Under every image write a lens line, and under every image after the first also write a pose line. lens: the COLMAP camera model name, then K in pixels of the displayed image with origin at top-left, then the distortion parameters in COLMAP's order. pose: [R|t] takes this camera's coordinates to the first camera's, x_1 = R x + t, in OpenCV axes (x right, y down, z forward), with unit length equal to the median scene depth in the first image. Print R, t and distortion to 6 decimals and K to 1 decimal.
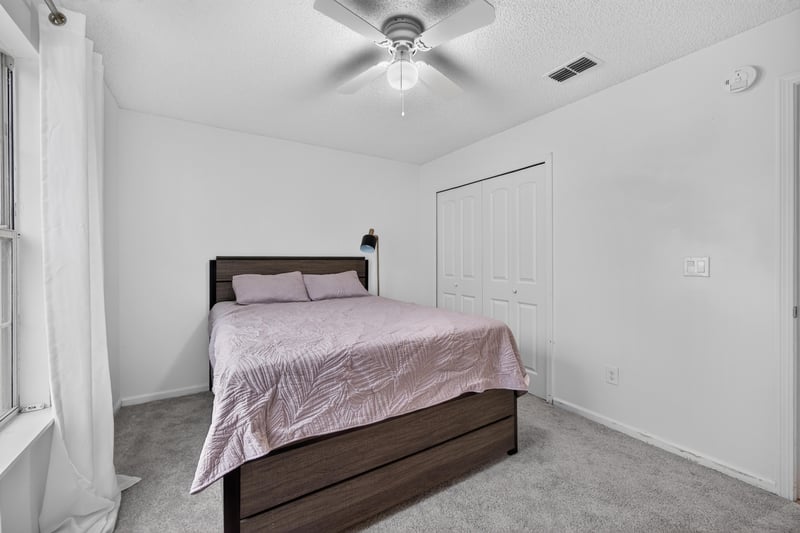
lens RADIAL K [[325.3, 0, 394.0], [0, 325.3, 261.8], [0, 0, 1]] dist [-0.001373, 0.000058]
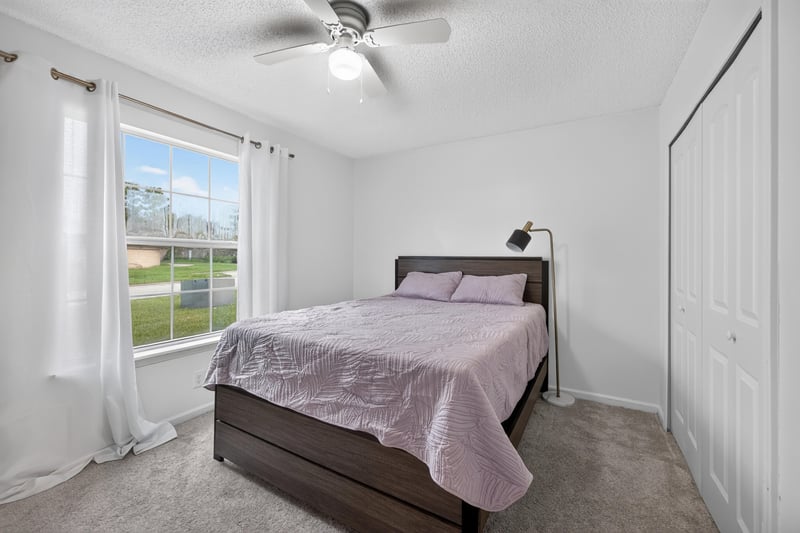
lens RADIAL K [[325.3, 0, 394.0], [0, 325.3, 261.8], [0, 0, 1]] dist [-0.001373, 0.000058]
pose [[0.461105, 0.013436, -0.887244, 1.014530], [-0.013748, 0.999874, 0.007997, -0.010654], [0.887239, 0.008510, 0.461231, 0.763606]]
